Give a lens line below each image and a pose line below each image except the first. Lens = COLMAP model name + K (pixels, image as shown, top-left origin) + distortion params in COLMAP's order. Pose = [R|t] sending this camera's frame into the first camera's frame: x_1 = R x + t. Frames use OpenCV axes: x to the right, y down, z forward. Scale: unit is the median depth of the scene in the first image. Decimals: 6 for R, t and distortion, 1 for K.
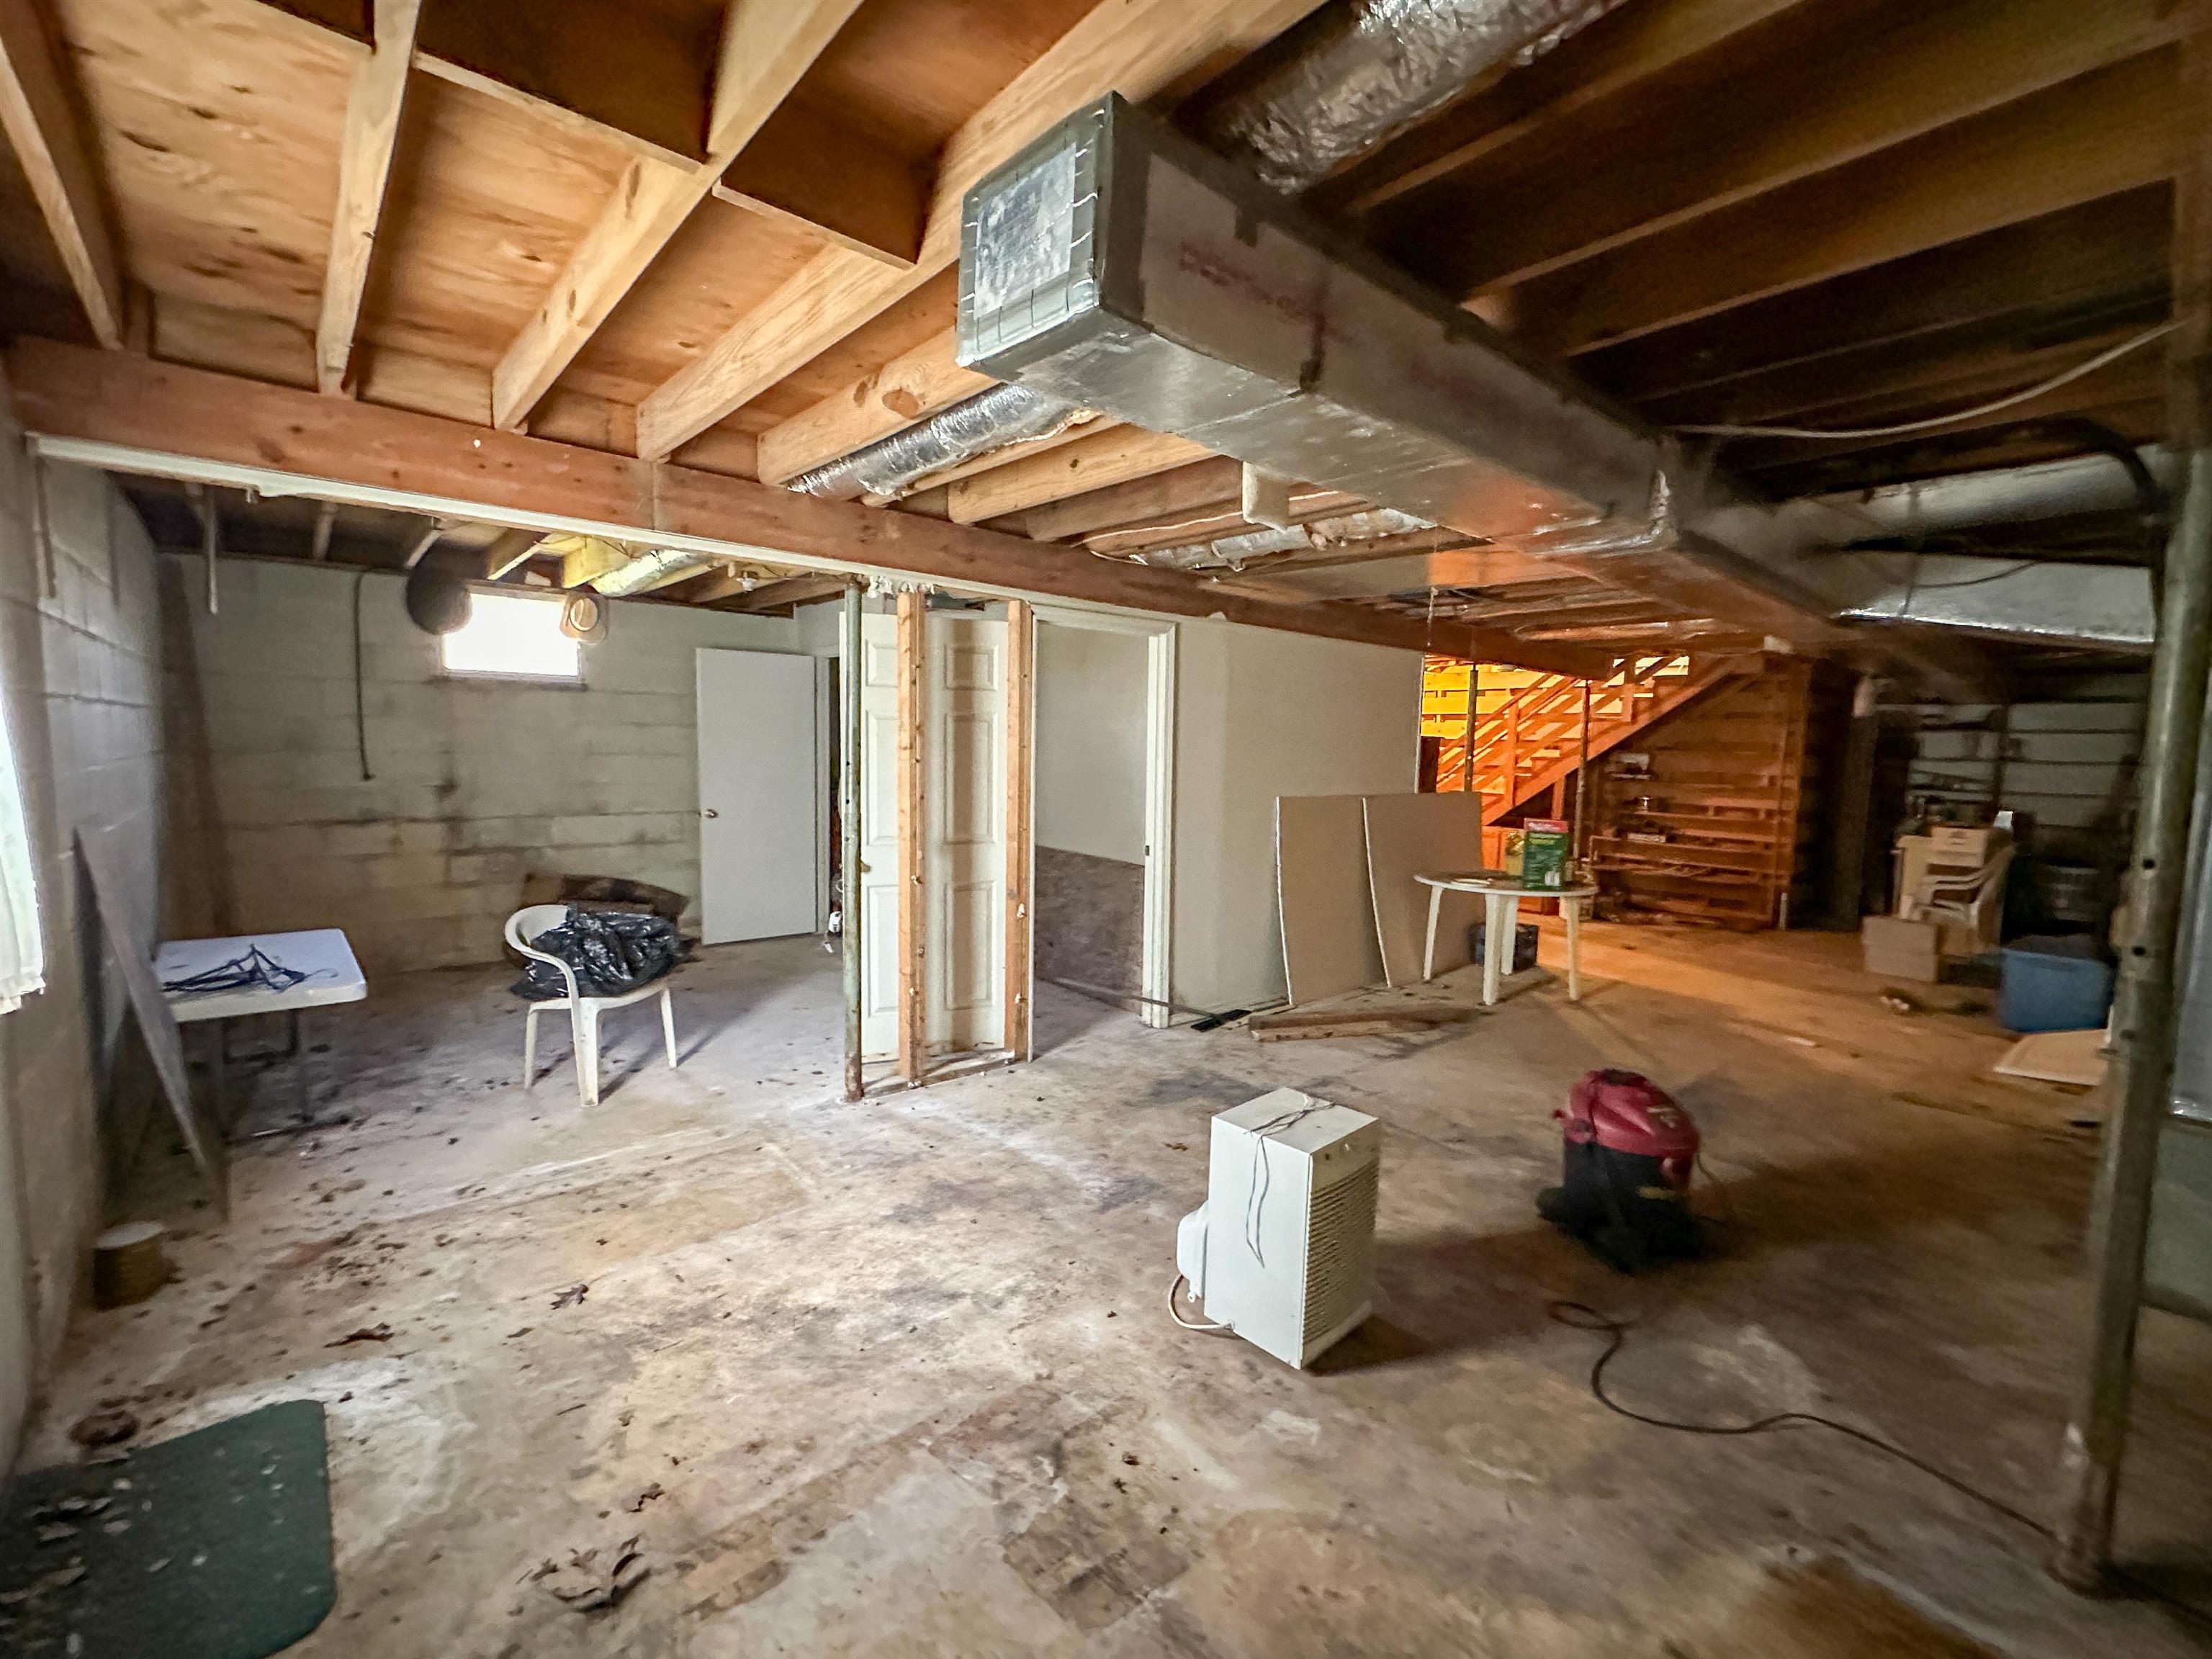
lens RADIAL K [[945.4, 0, 1108.8], [0, 945.4, 826.6], [0, 0, 1]] dist [-0.000079, -0.000563]
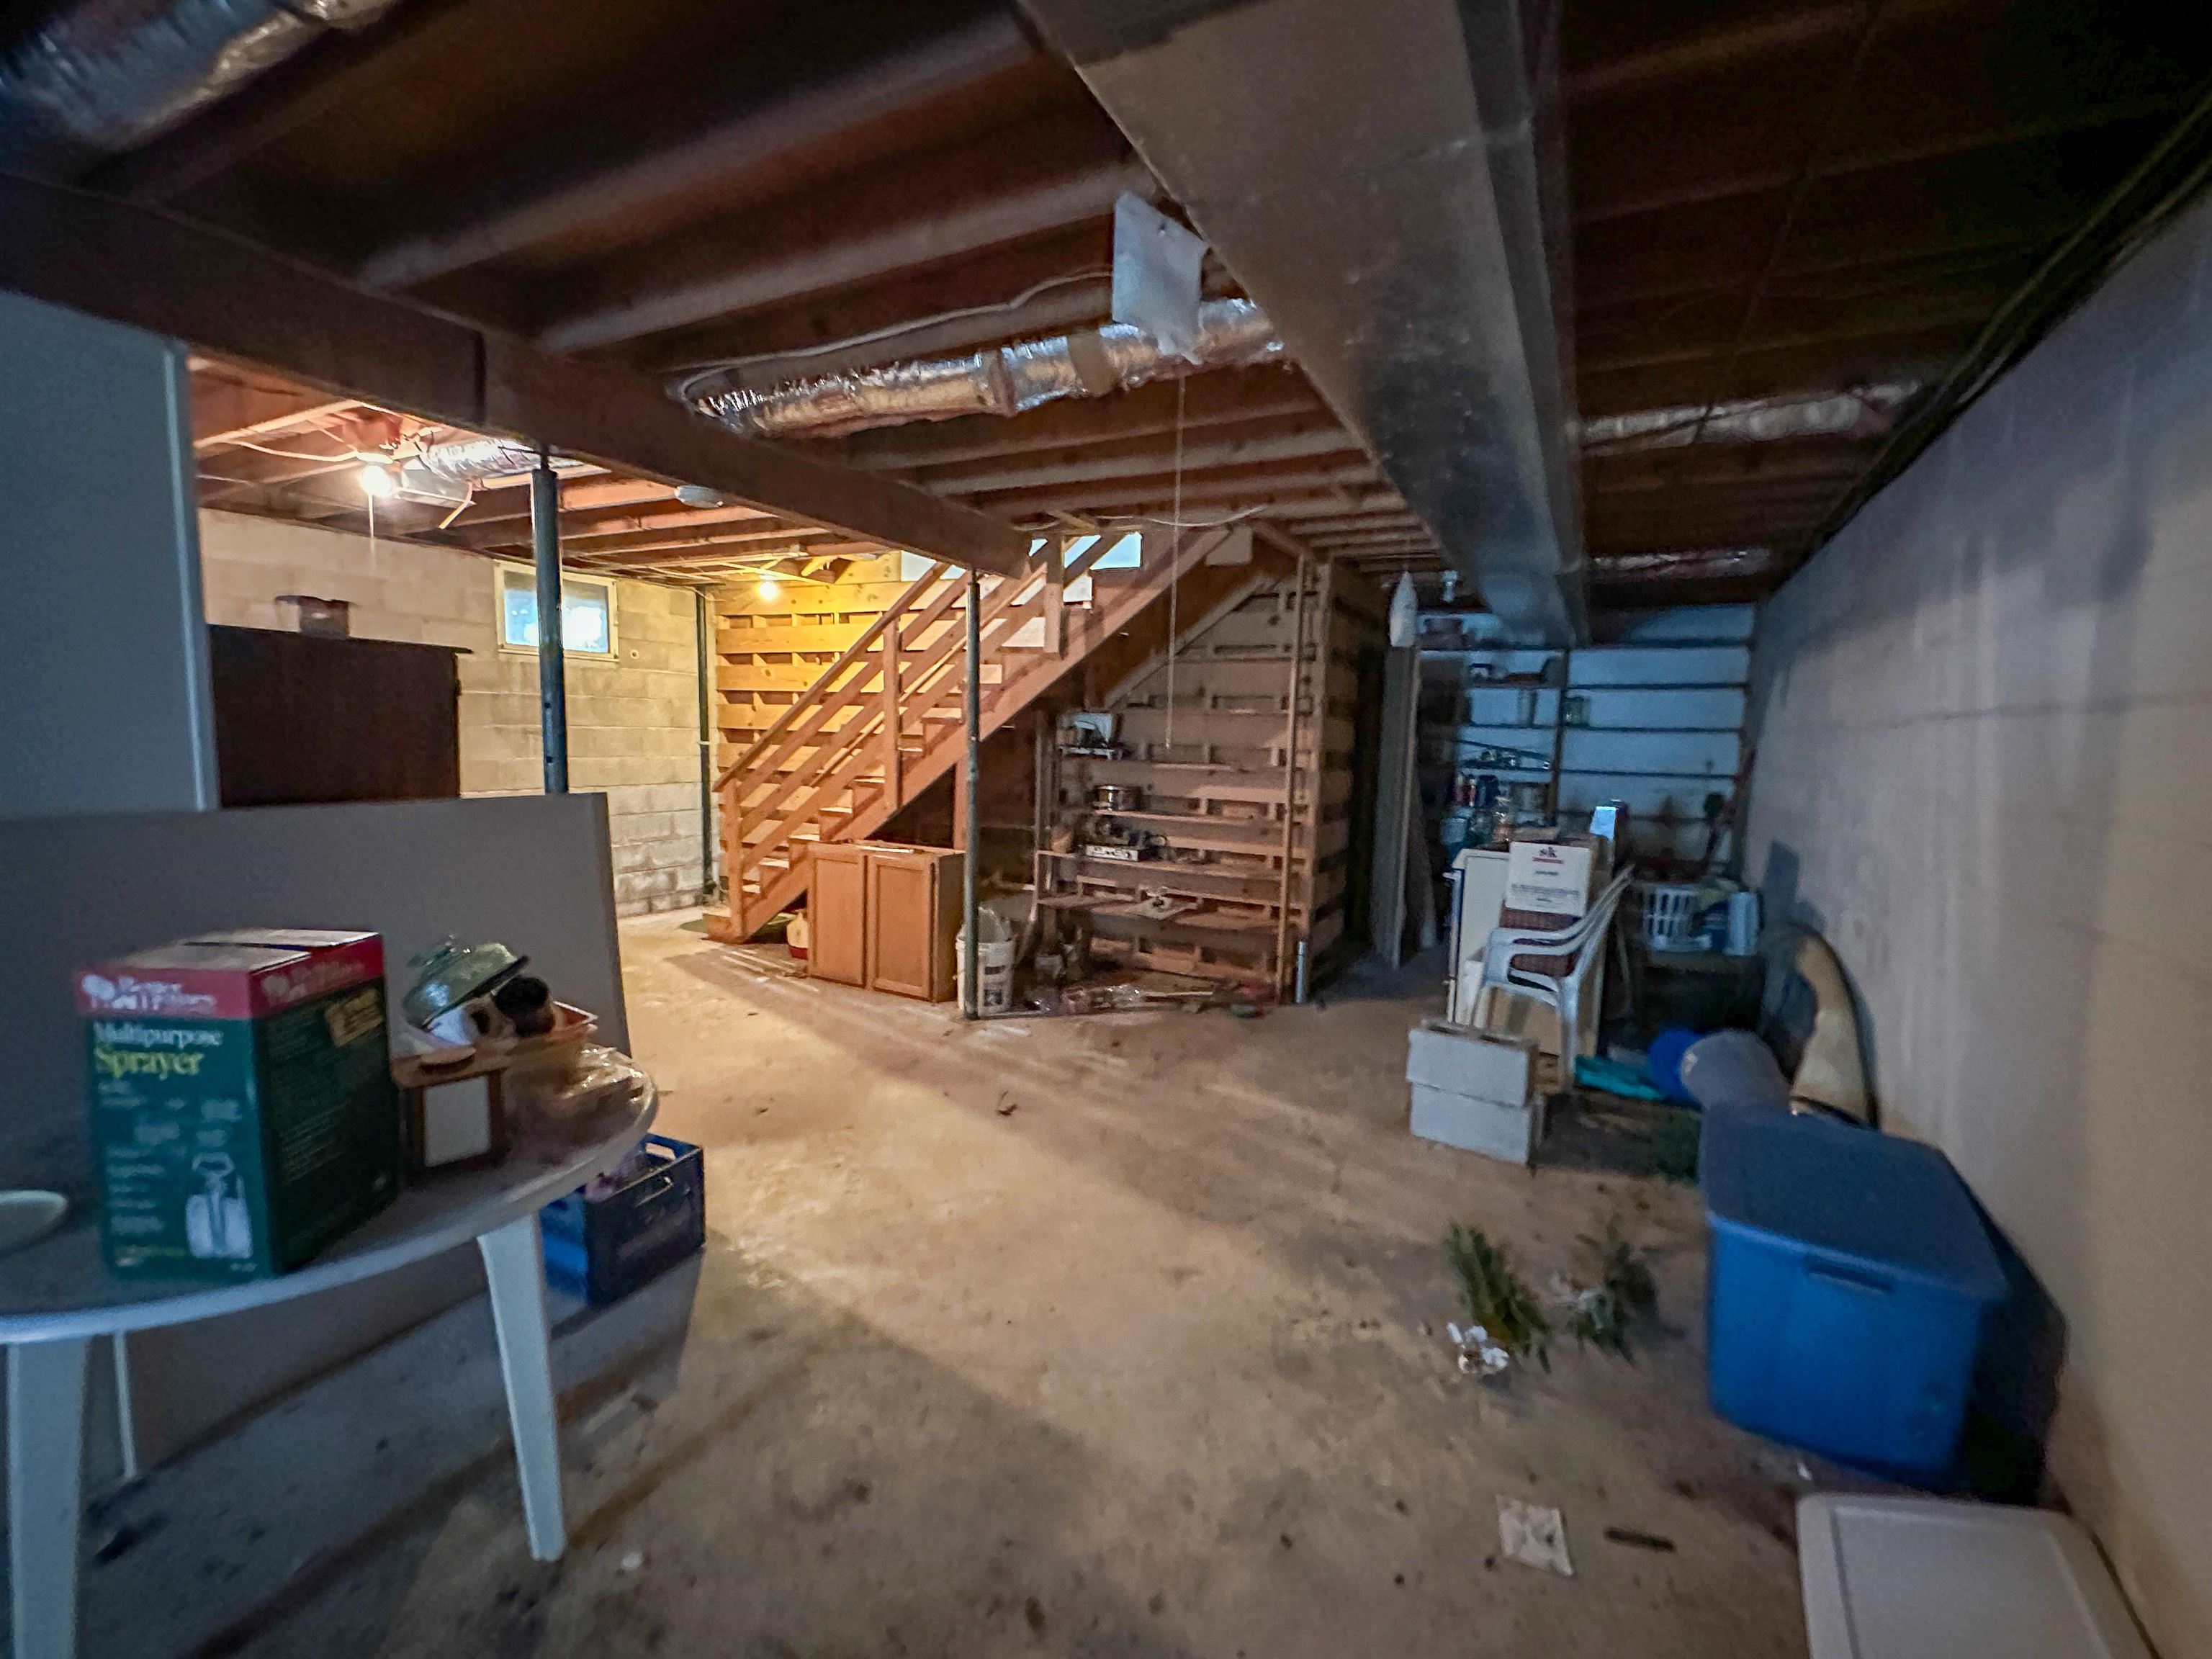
lens RADIAL K [[945.4, 0, 1104.6], [0, 945.4, 831.5], [0, 0, 1]] dist [-0.000079, -0.000563]
pose [[0.935665, -0.035716, 0.351077, 0.383259], [0.025260, 0.999092, 0.034321, -0.024736], [-0.351984, -0.023245, 0.935717, 0.474583]]
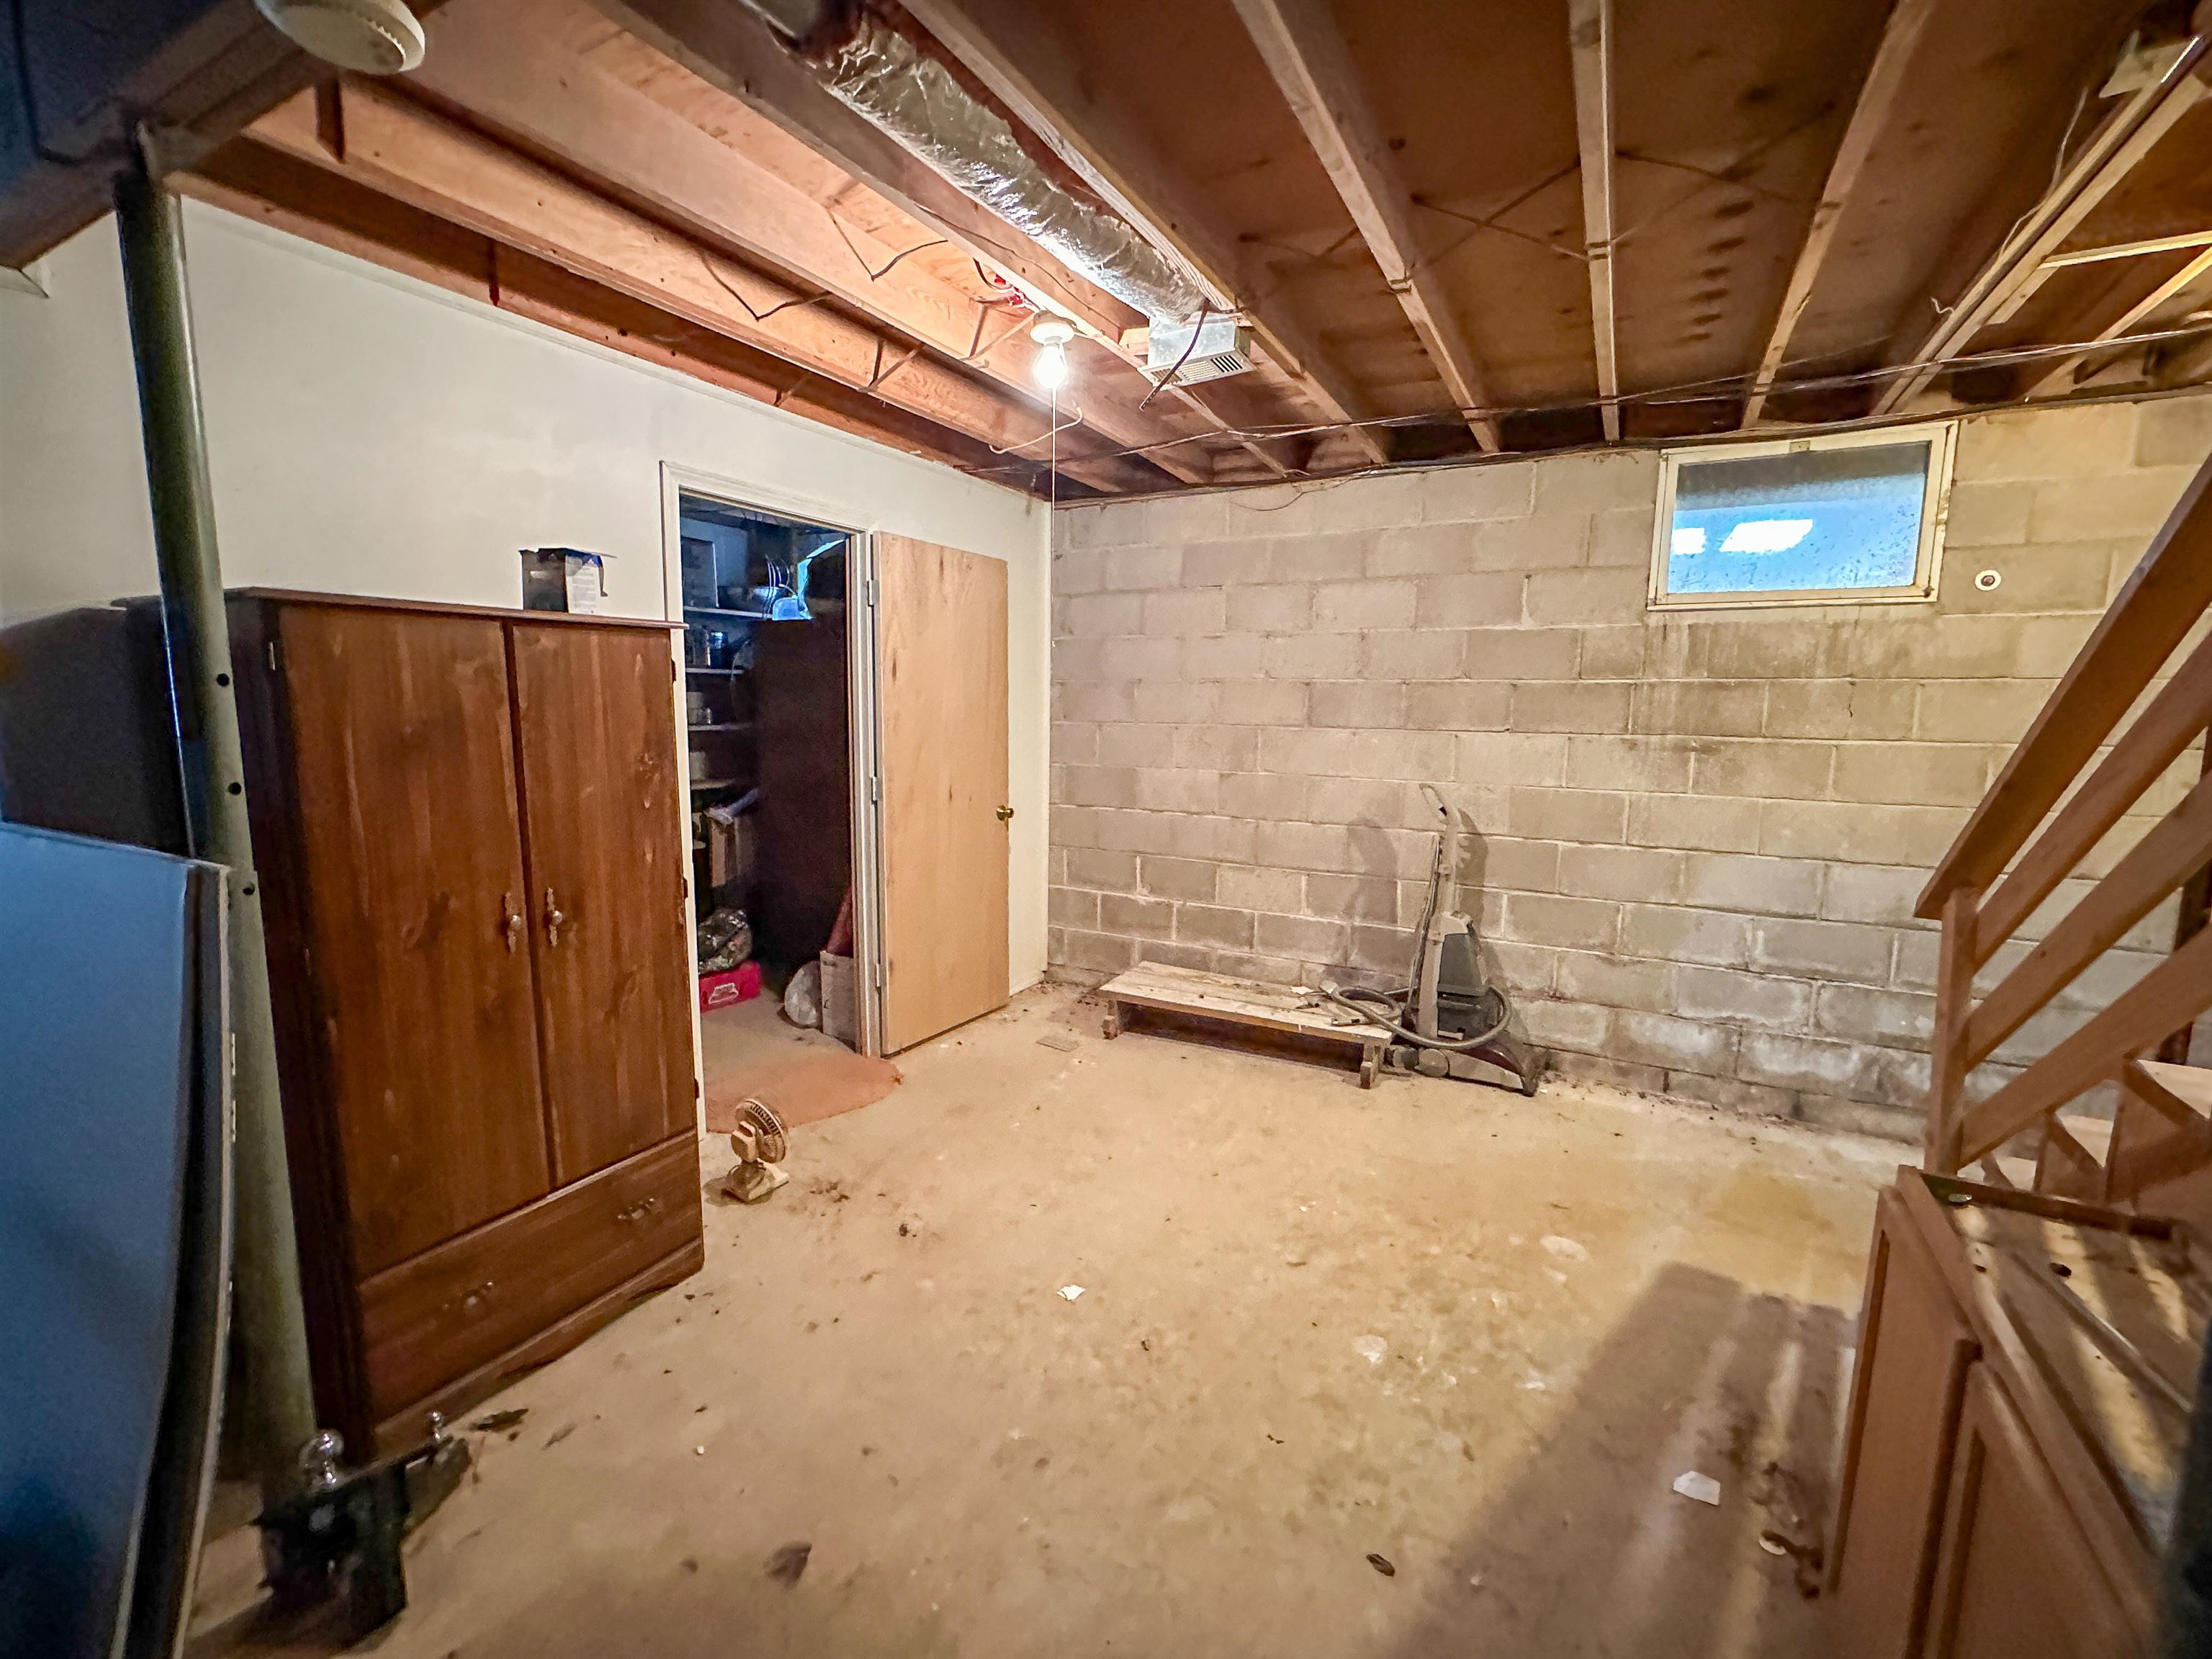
lens RADIAL K [[945.4, 0, 1107.2], [0, 945.4, 830.6], [0, 0, 1]] dist [-0.000079, -0.000563]
pose [[0.337114, 0.103336, -0.935776, 0.547602], [-0.087528, 0.993093, 0.078133, -0.067784], [0.937386, 0.055567, 0.343830, 1.004082]]
